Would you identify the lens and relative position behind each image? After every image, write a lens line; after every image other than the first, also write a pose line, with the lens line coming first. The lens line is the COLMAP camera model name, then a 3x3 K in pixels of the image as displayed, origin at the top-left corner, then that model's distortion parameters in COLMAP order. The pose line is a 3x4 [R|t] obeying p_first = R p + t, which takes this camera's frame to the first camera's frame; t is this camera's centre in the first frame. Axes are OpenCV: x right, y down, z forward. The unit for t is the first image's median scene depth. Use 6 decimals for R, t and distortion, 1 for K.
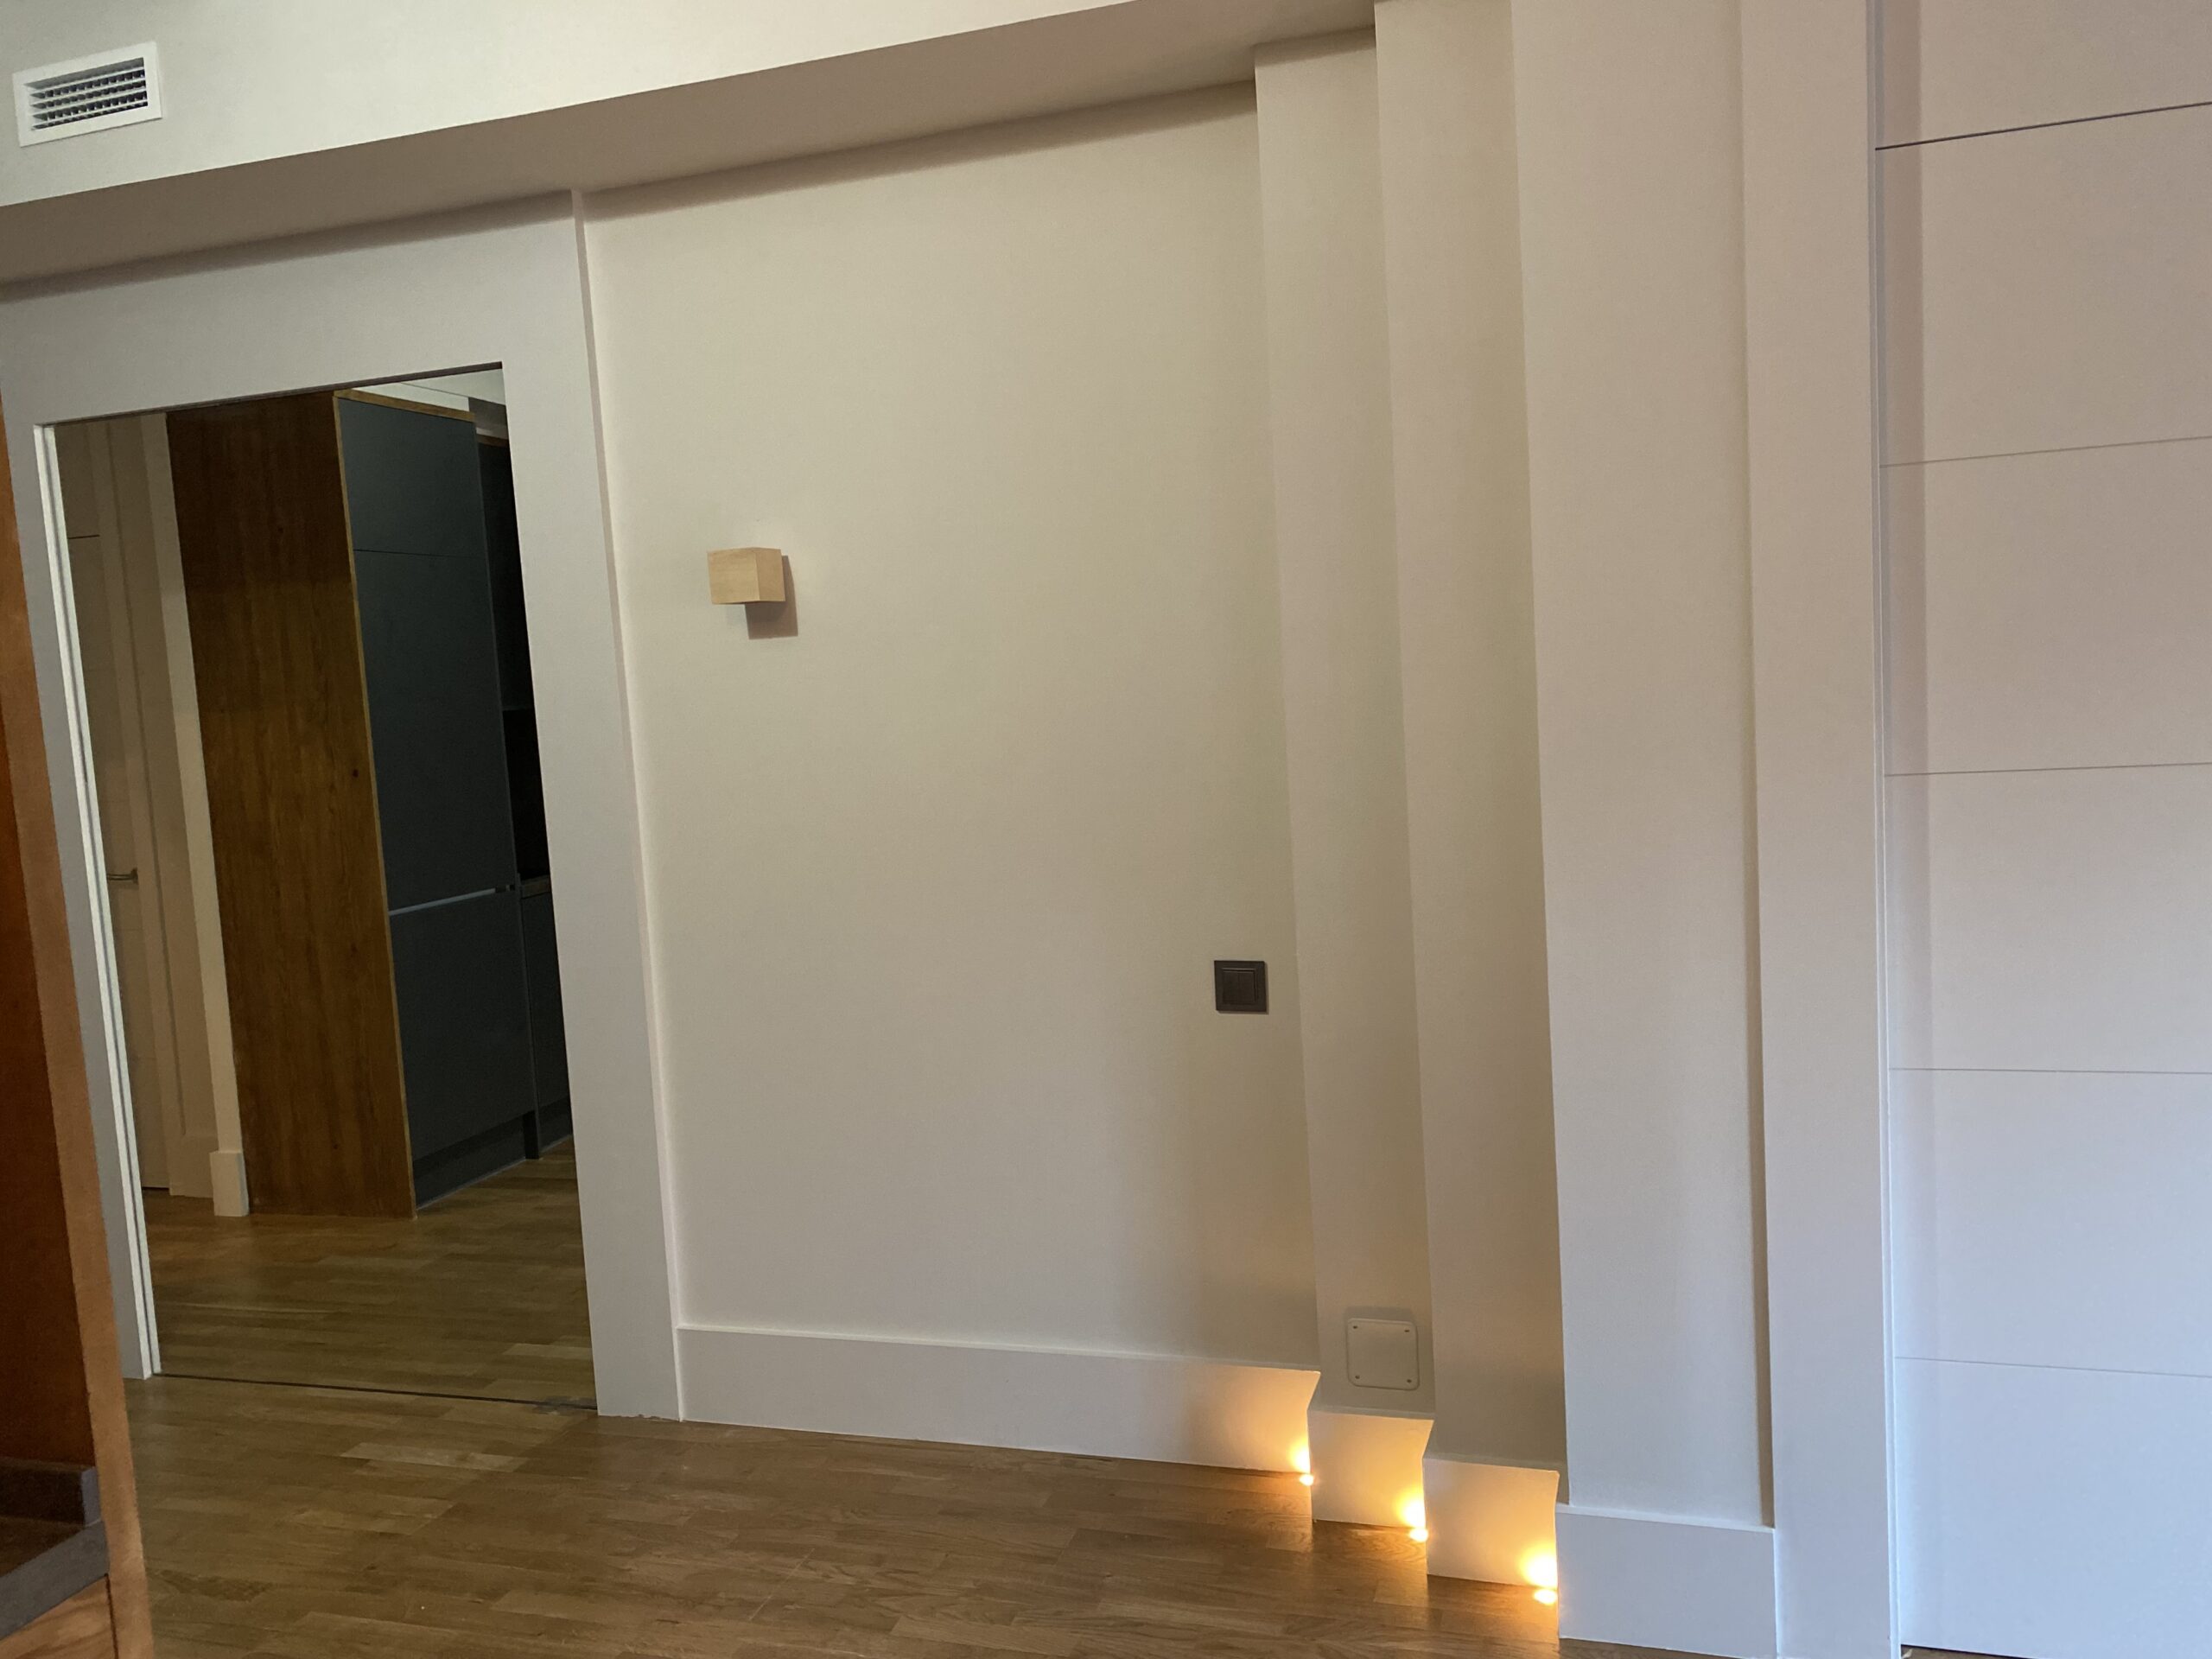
lens RADIAL K [[1715.5, 0, 1093.5], [0, 1715.5, 832.8], [0, 0, 1]] dist [0.007123, 0.003111]
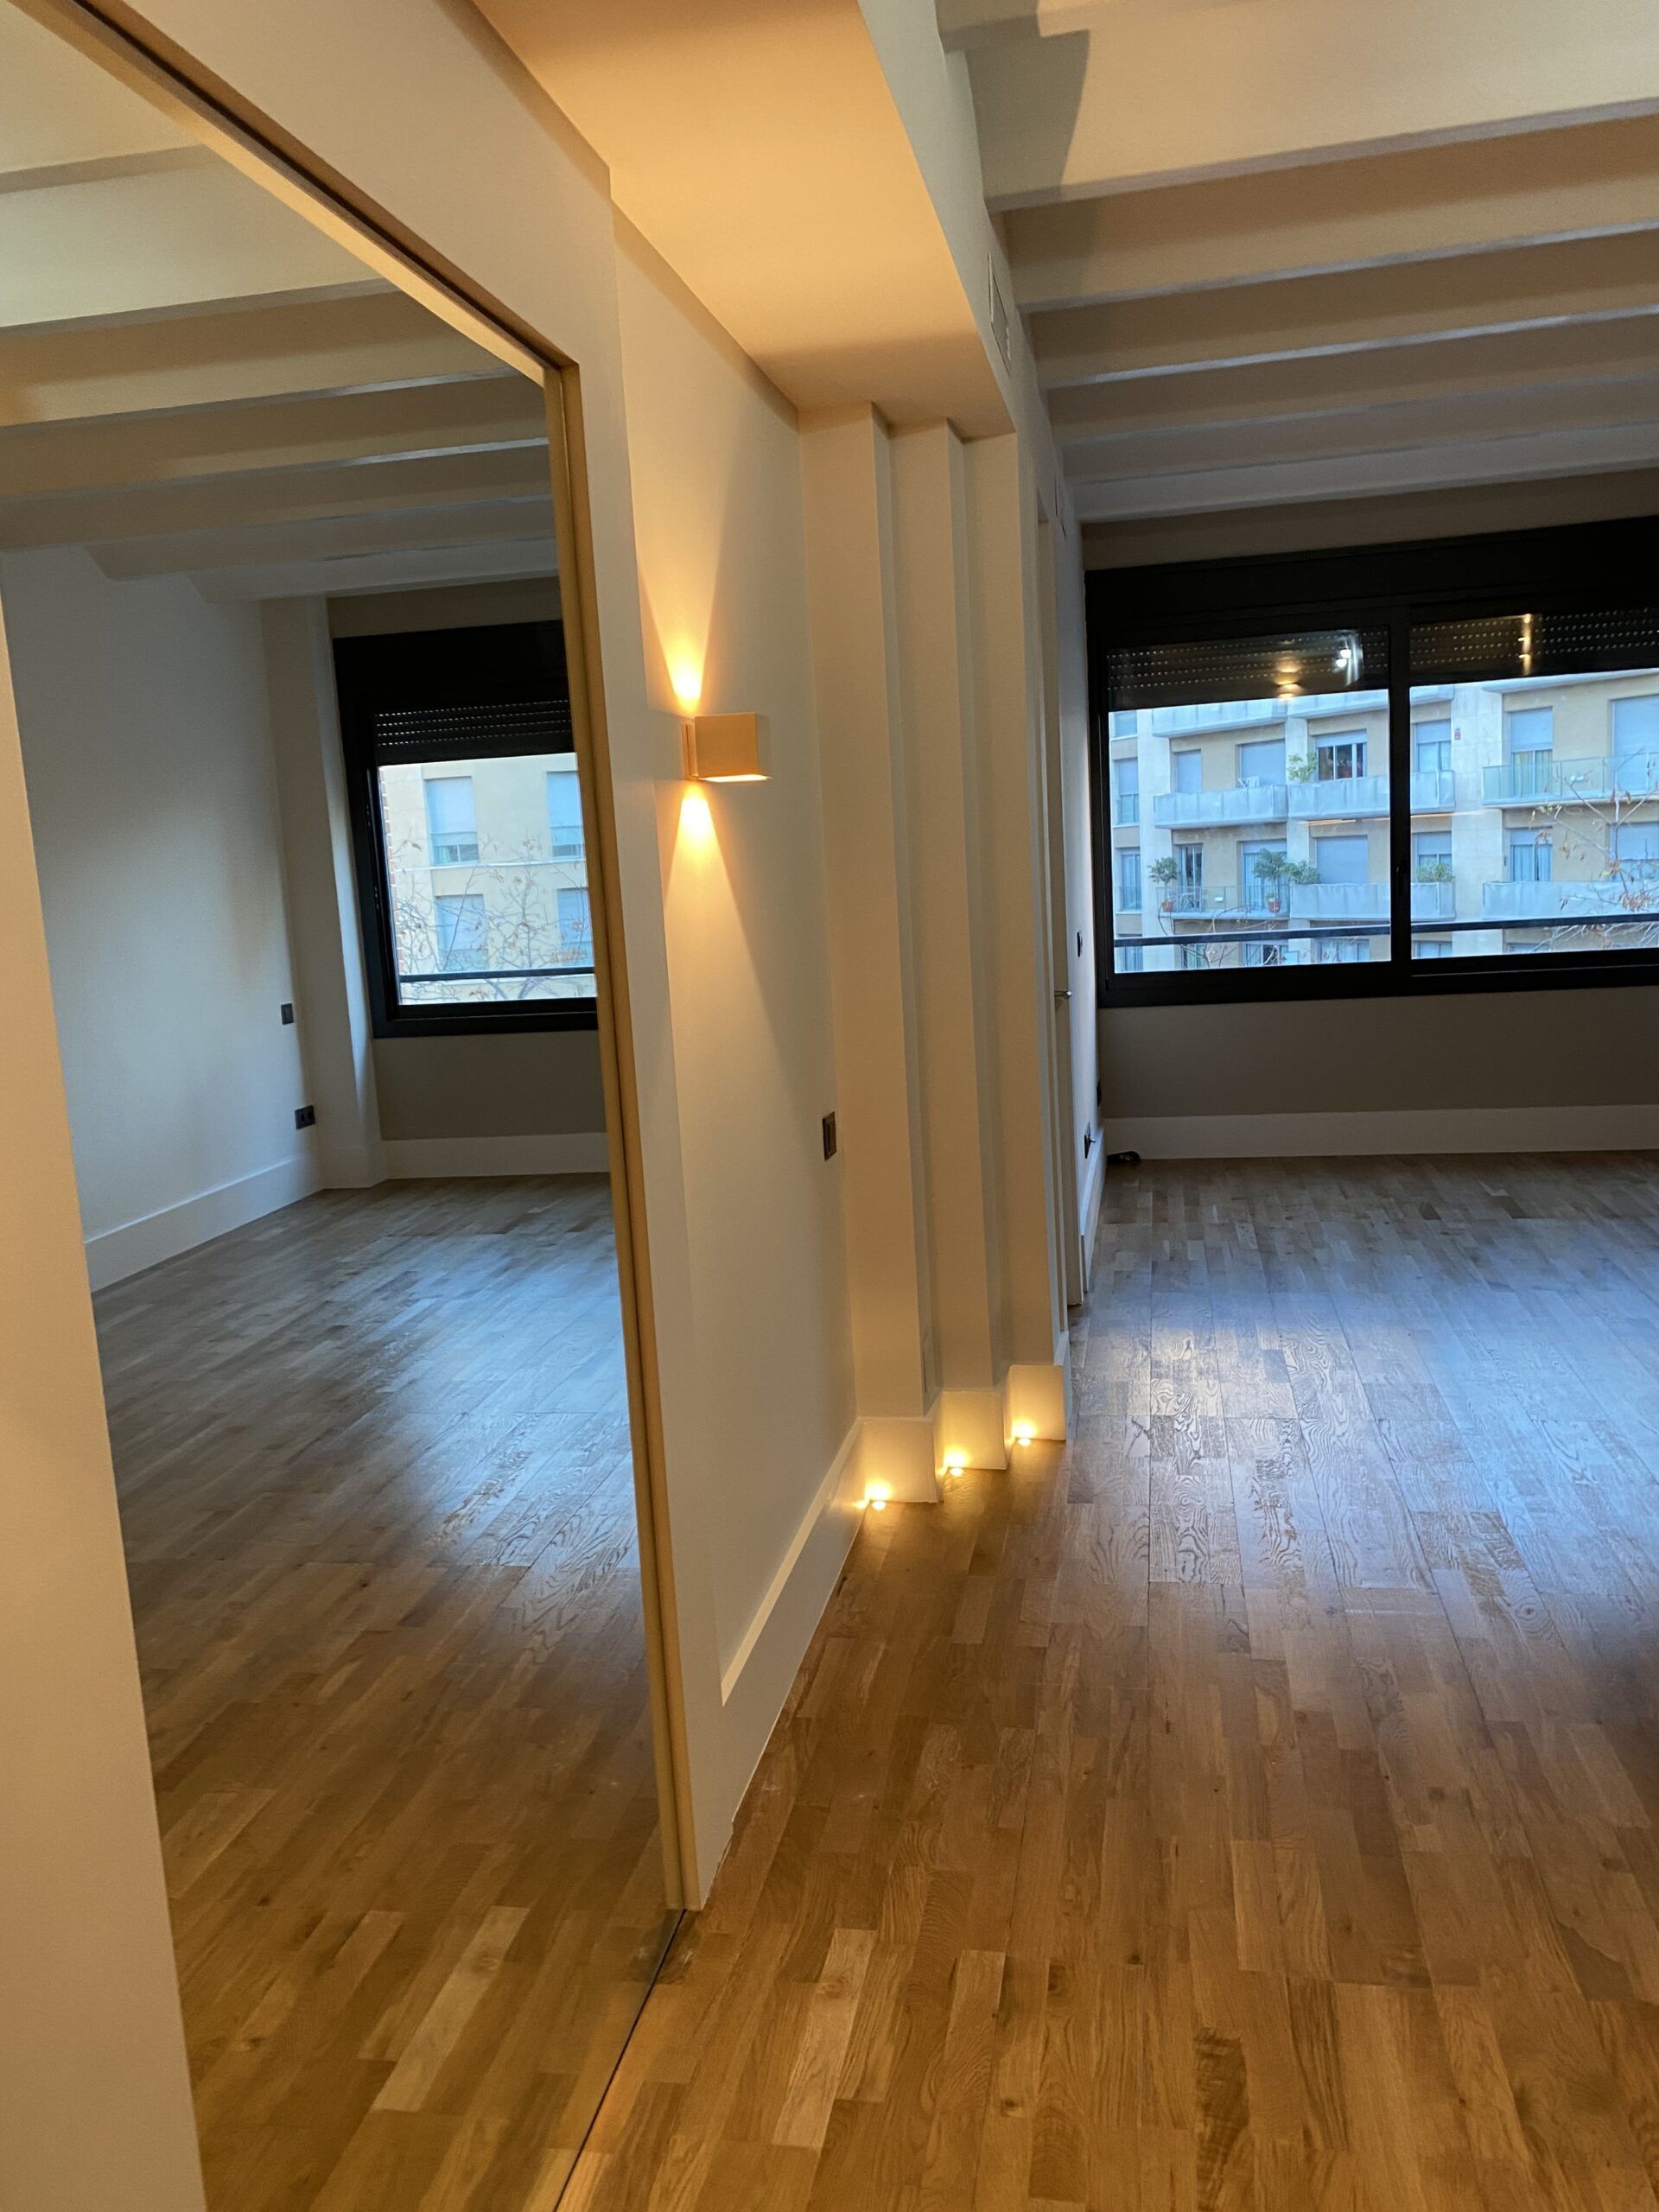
lens RADIAL K [[1672.6, 0, 829.5], [0, 1672.6, 1106.0], [0, 0, 1]] dist [0.034349, -0.037209]
pose [[-0.105245, -0.082227, 0.991041, -1.129481], [0.169827, 0.980450, 0.099384, -0.051422], [-0.979838, 0.178765, -0.089223, 1.134380]]
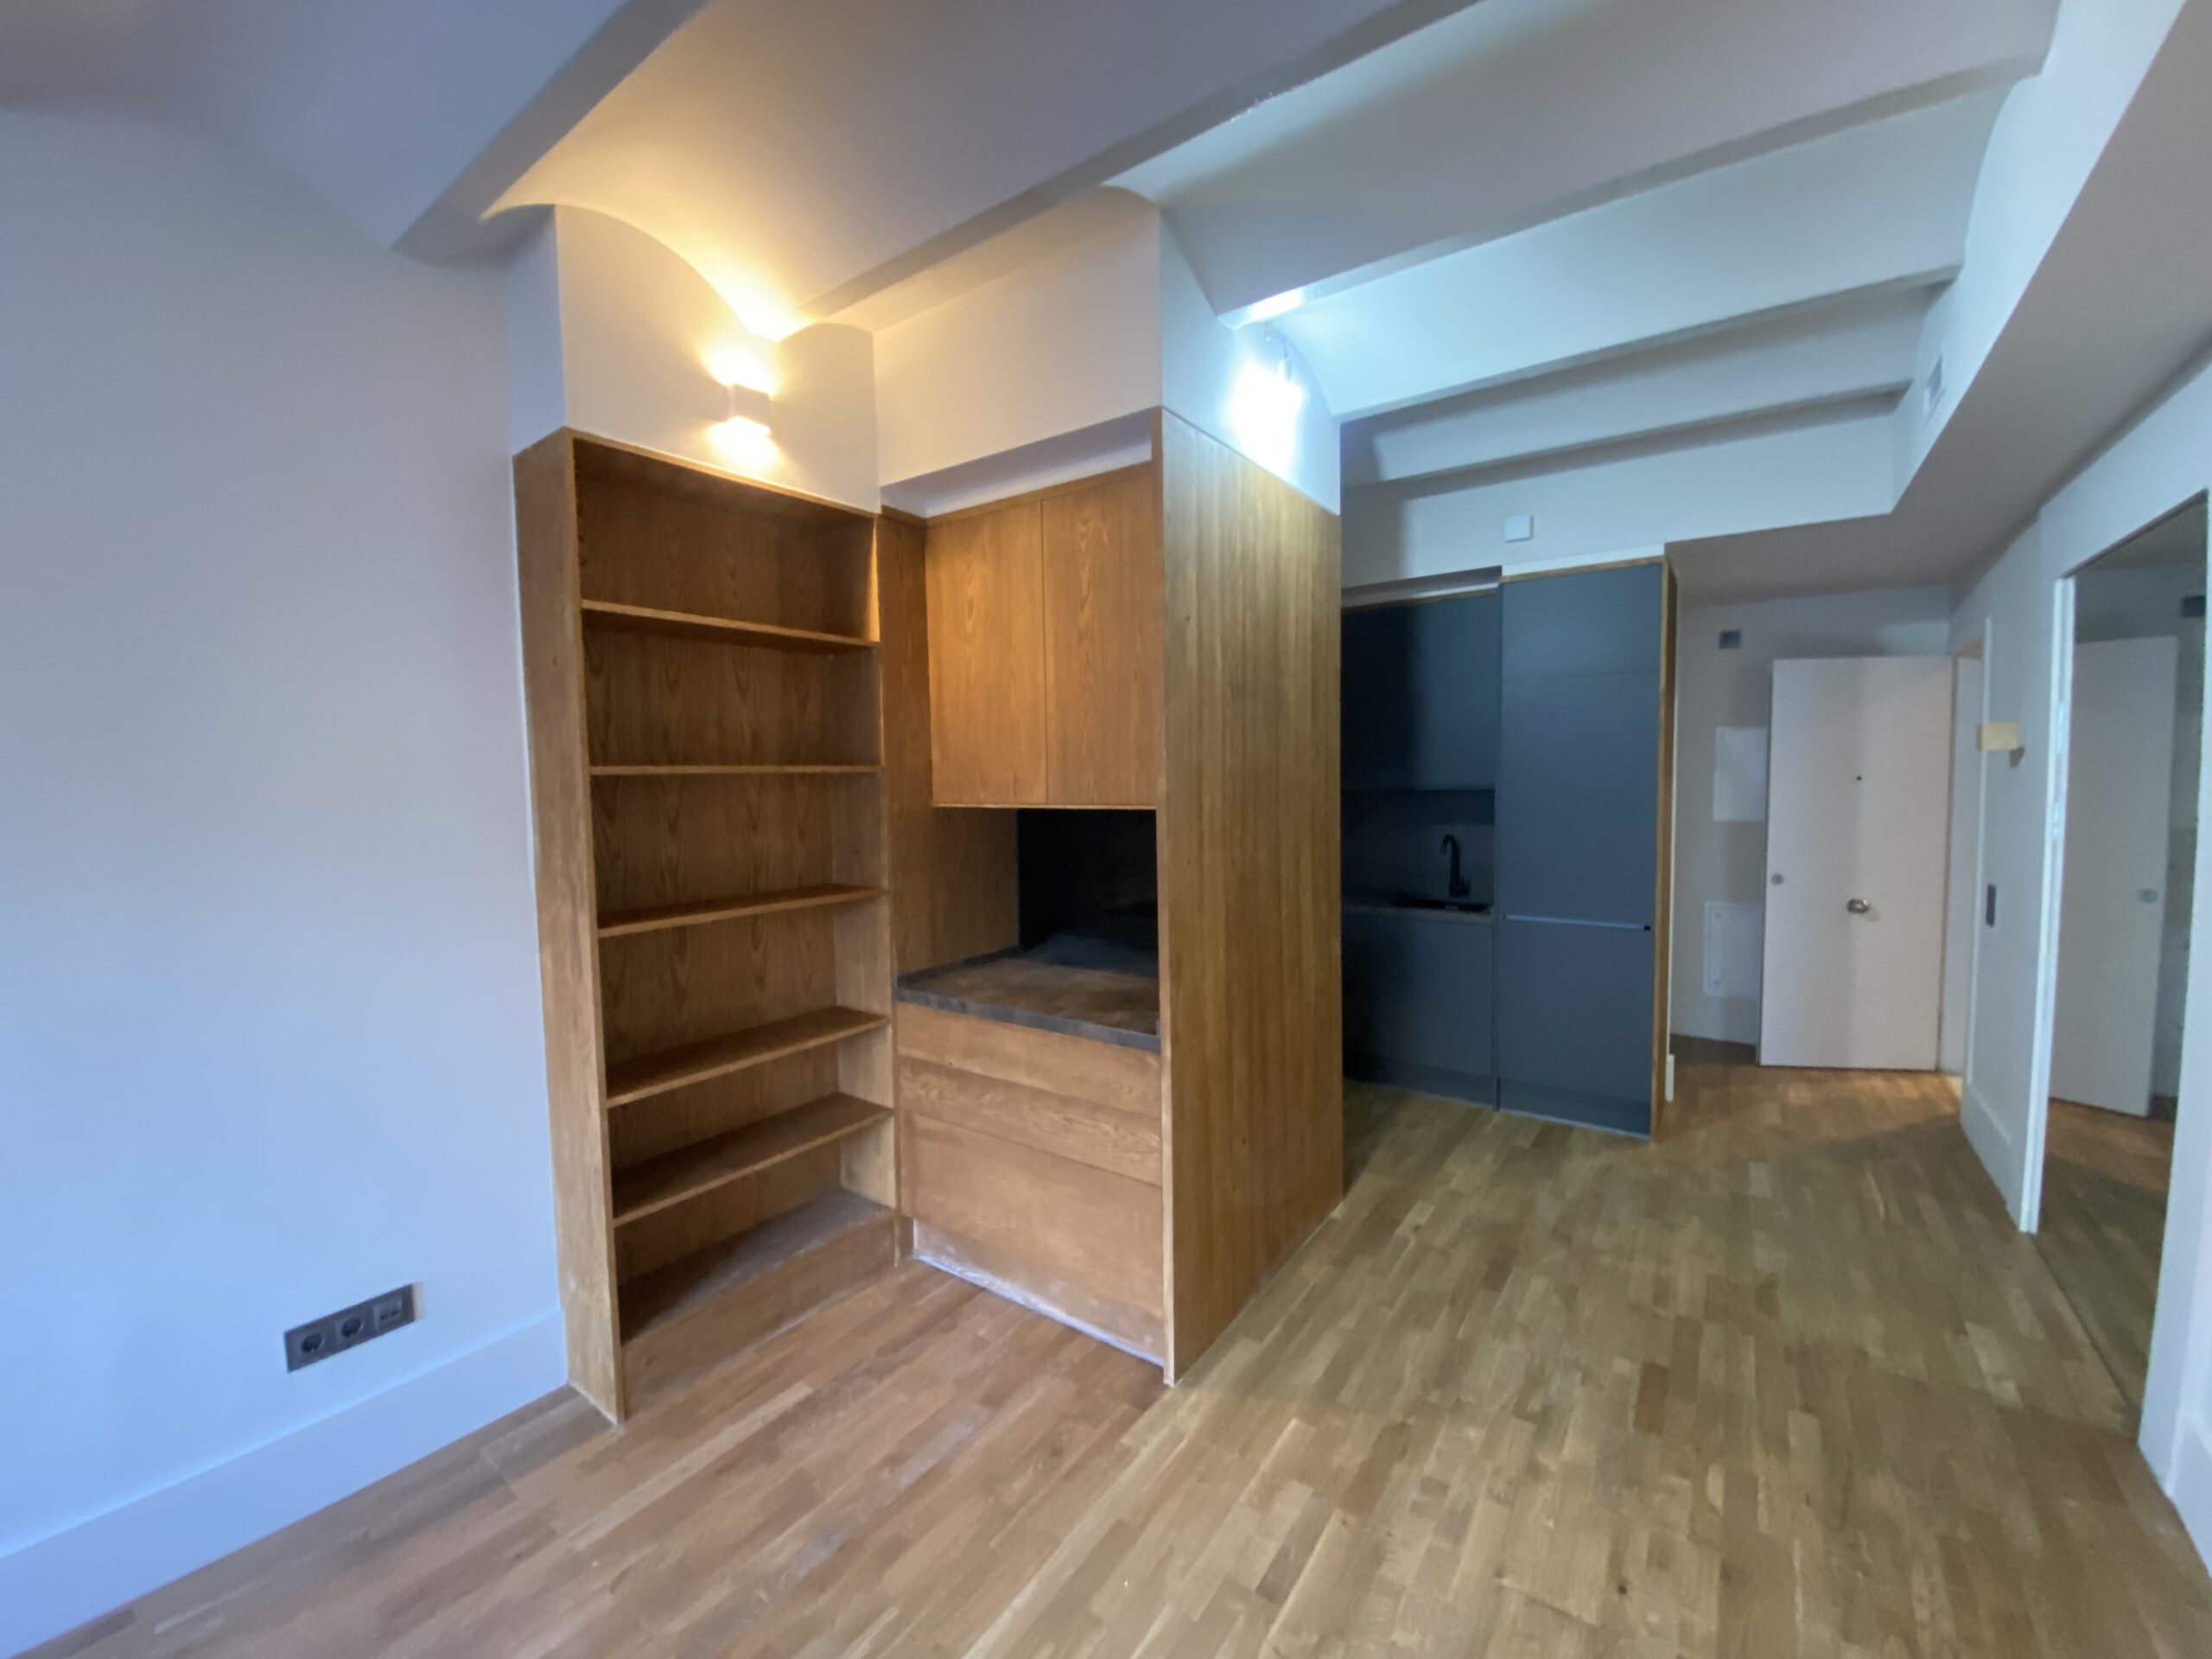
lens RADIAL K [[894.6, 0, 1106.0], [0, 894.6, 829.5], [0, 0, 1]] dist [-0.000386, -0.012042]
pose [[-0.303207, 0.126855, -0.944443, 0.455058], [-0.060985, 0.986485, 0.152080, -0.112885], [0.950971, 0.103709, -0.291373, 0.579997]]
